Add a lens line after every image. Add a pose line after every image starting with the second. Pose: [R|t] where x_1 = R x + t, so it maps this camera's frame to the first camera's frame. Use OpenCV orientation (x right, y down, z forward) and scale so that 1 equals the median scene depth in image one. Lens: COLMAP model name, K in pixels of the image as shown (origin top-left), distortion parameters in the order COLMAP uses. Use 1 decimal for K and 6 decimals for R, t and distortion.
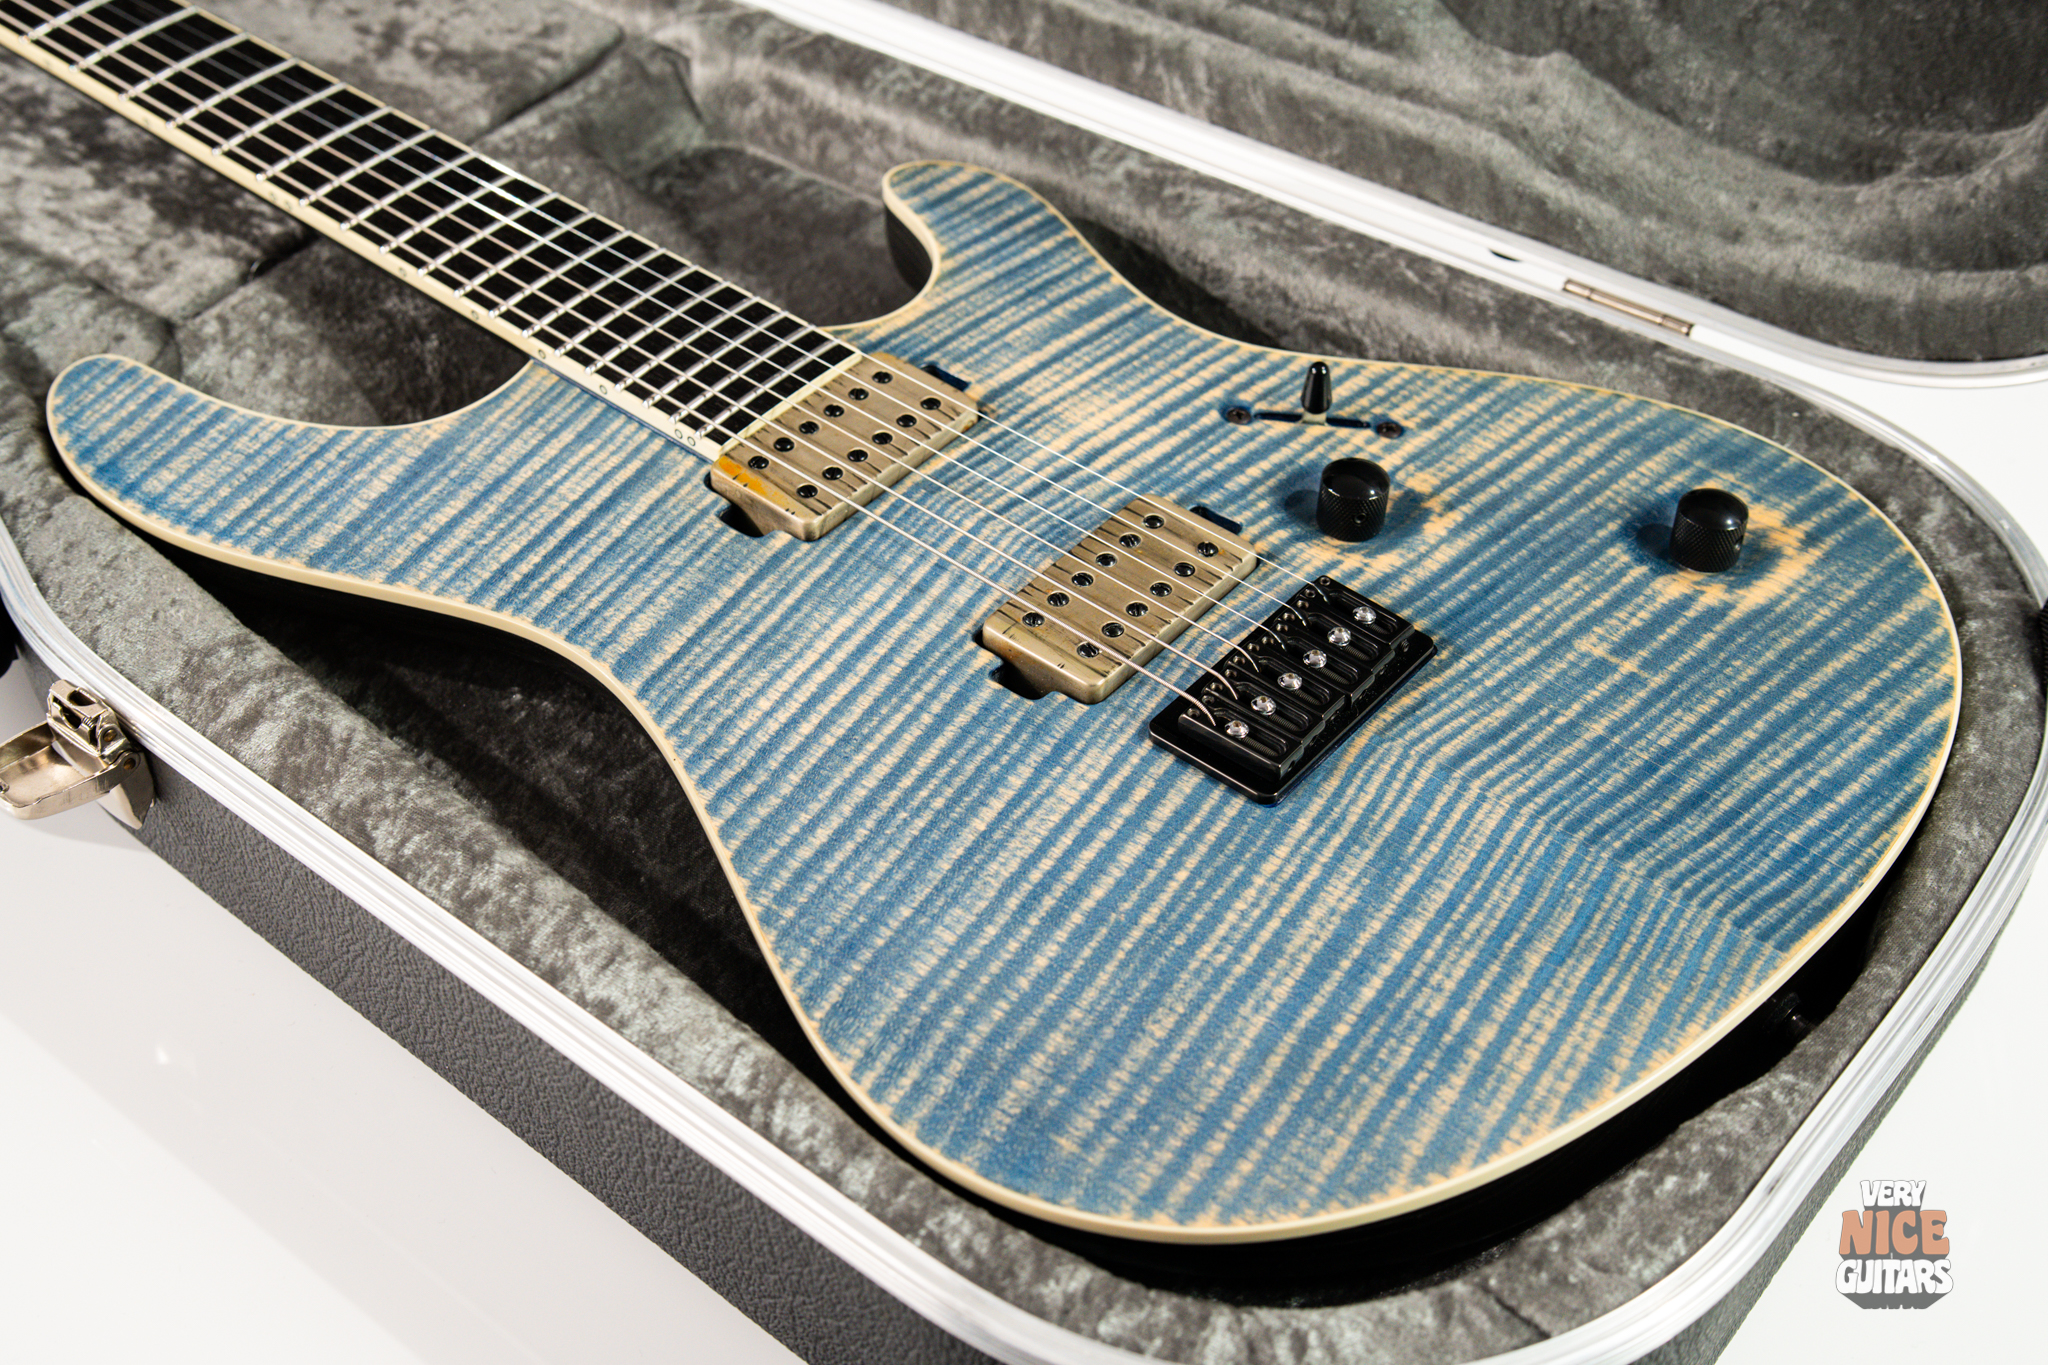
lens RADIAL K [[2918.6, 0, 1011.0], [0, 2918.6, 683.1], [0, 0, 1]] dist [0.088528, -0.131016]
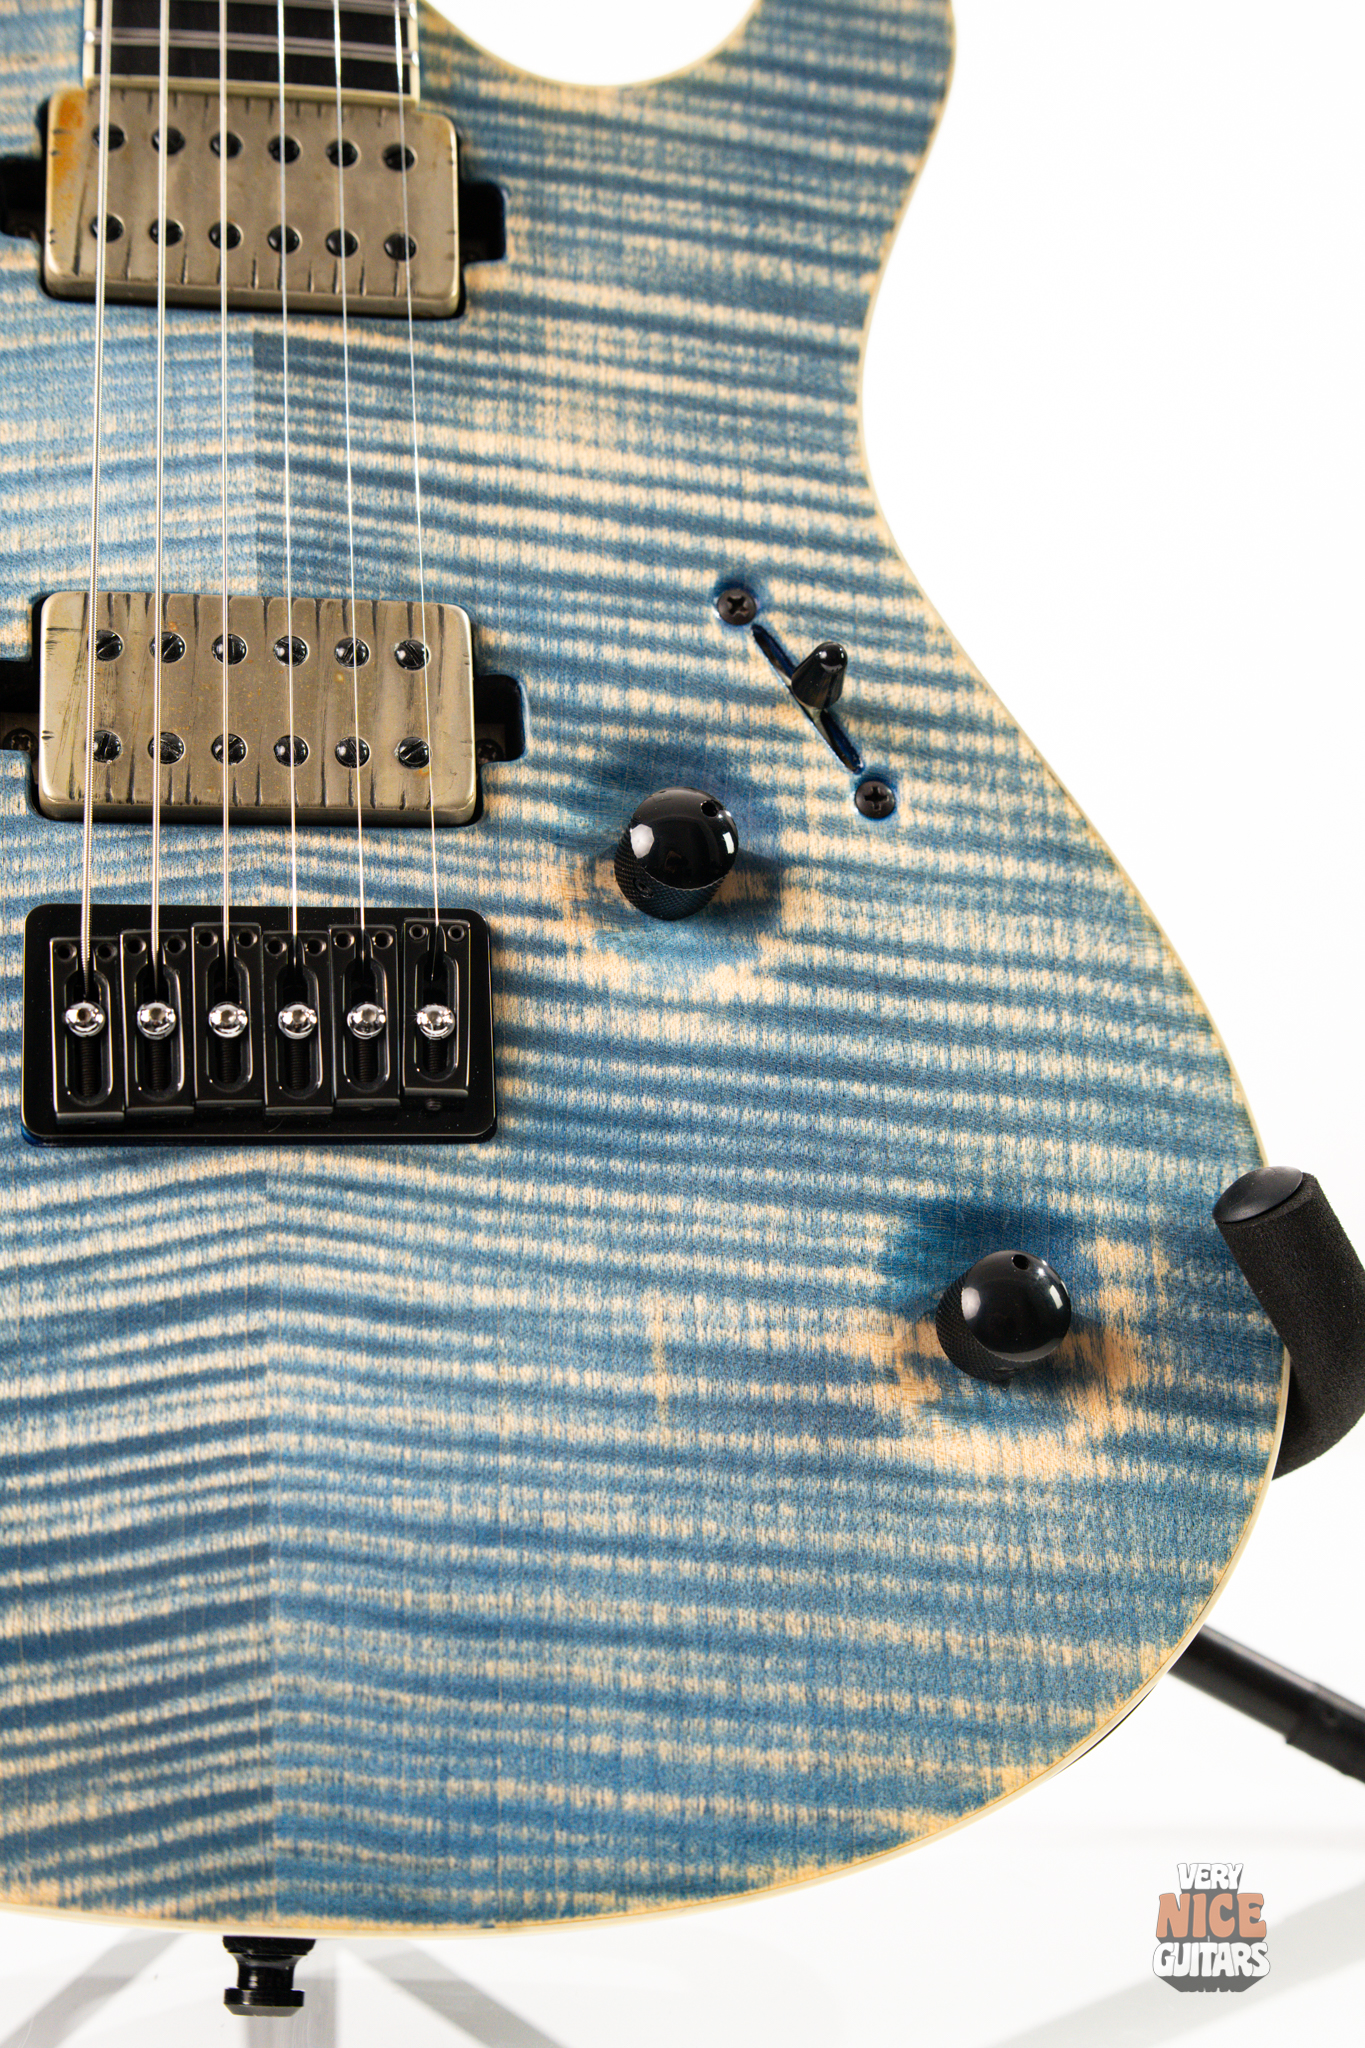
lens RADIAL K [[2919.8, 0, 687.0], [0, 2919.8, 1055.0], [0, 0, 1]] dist [0.082840, -0.227290]
pose [[0.665918, 0.733876, -0.134086, 0.245899], [-0.616378, 0.642486, 0.455291, -0.336840], [0.420276, -0.220539, 0.880188, 0.469123]]
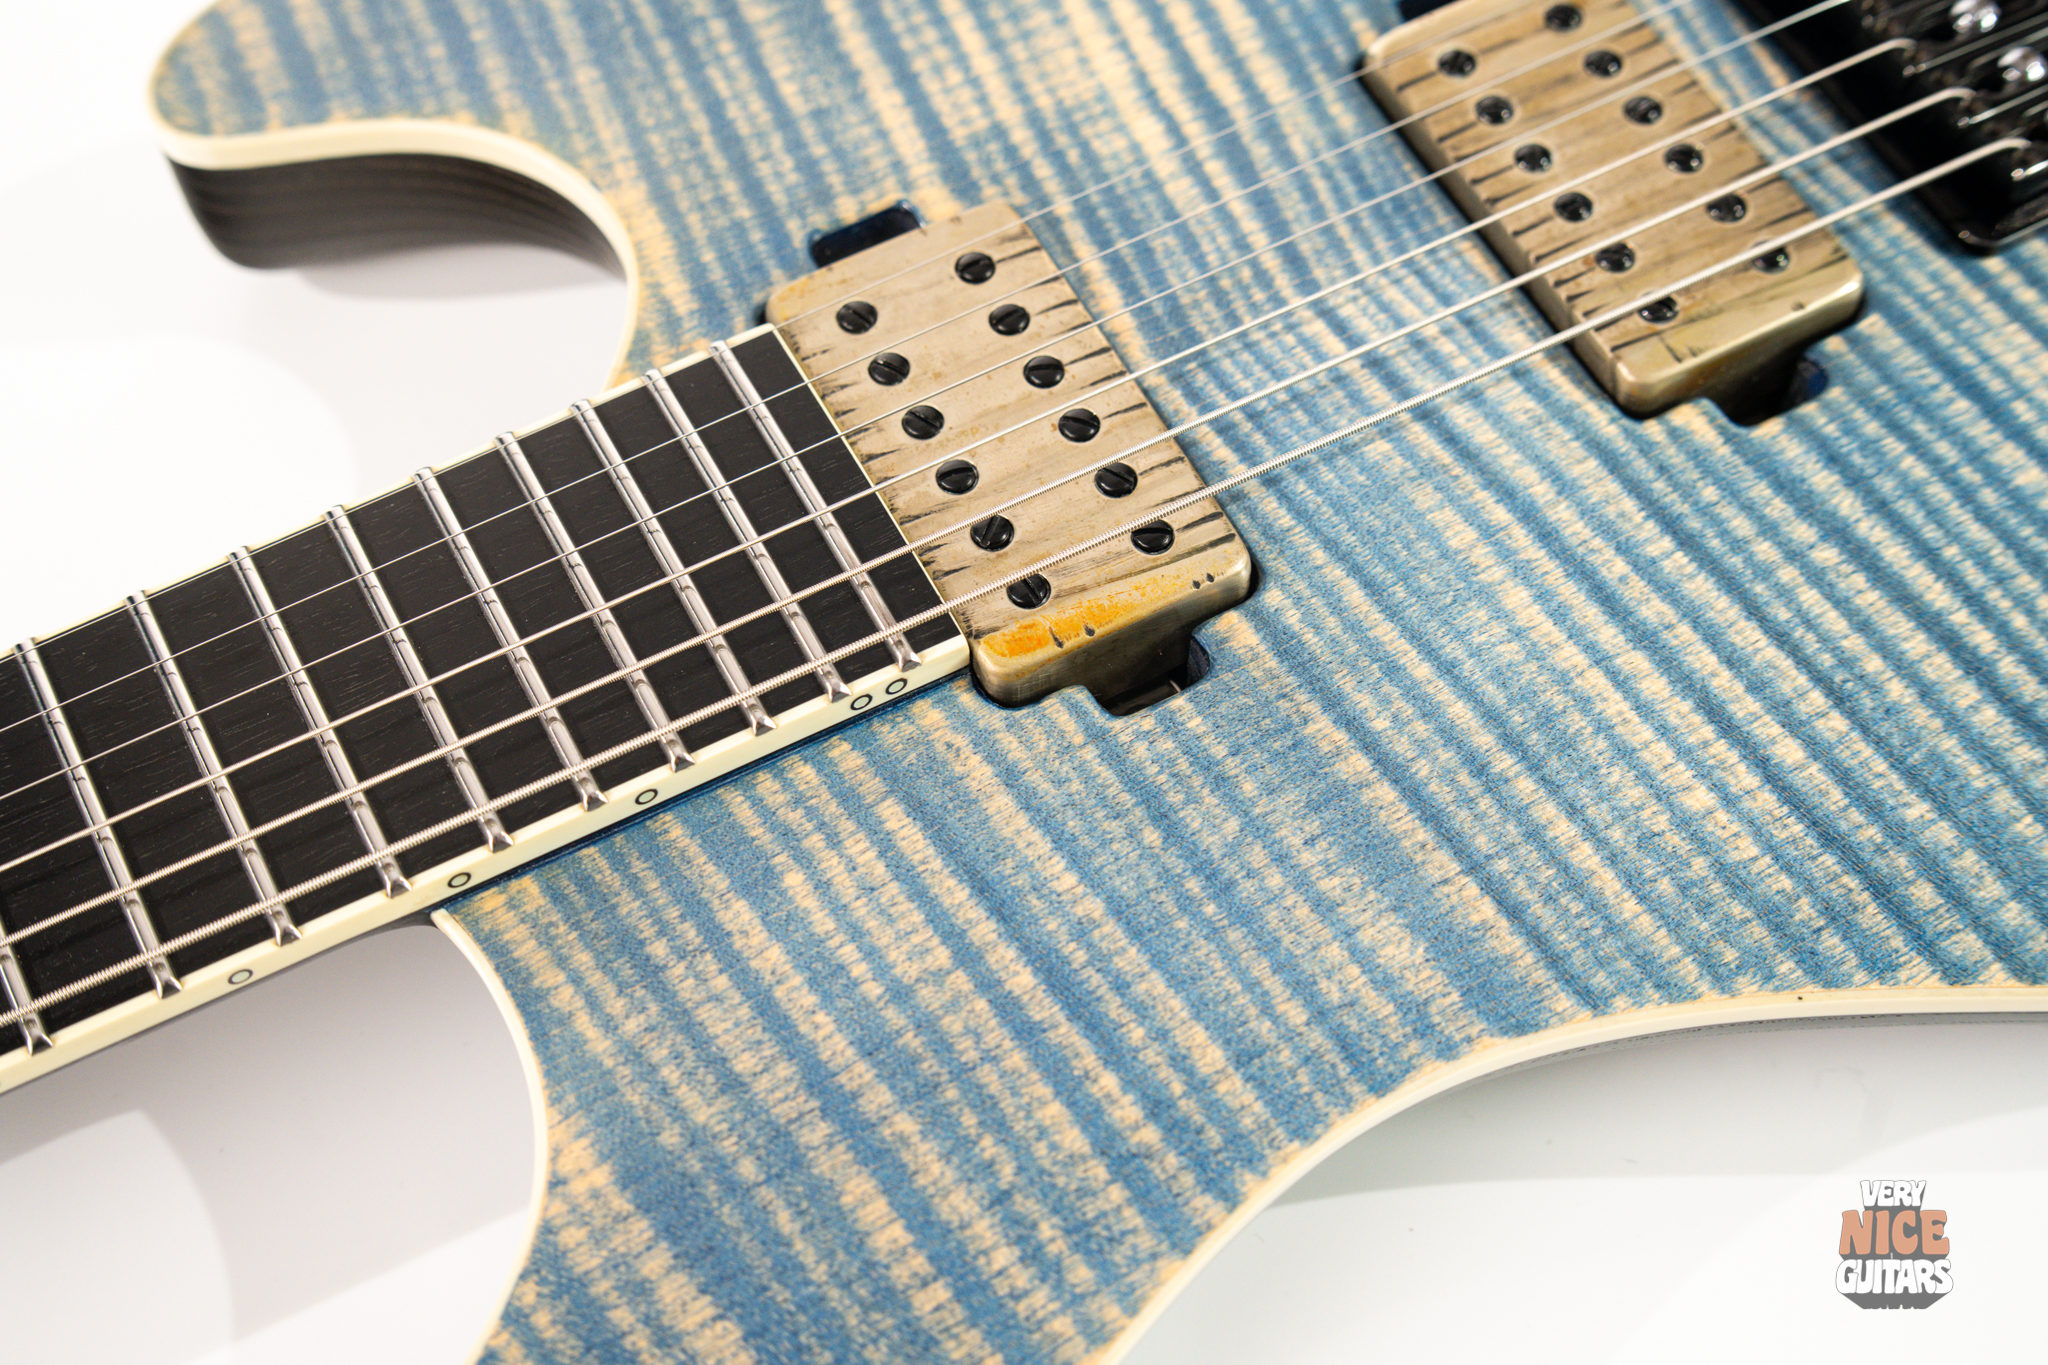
lens RADIAL K [[2966.8, 0, 996.2], [0, 2966.8, 676.1], [0, 0, 1]] dist [0.095735, -0.299375]
pose [[0.383335, -0.794925, 0.470265, -0.344026], [0.651198, 0.593687, 0.472733, -0.314642], [-0.654978, 0.125020, 0.745234, 0.688542]]
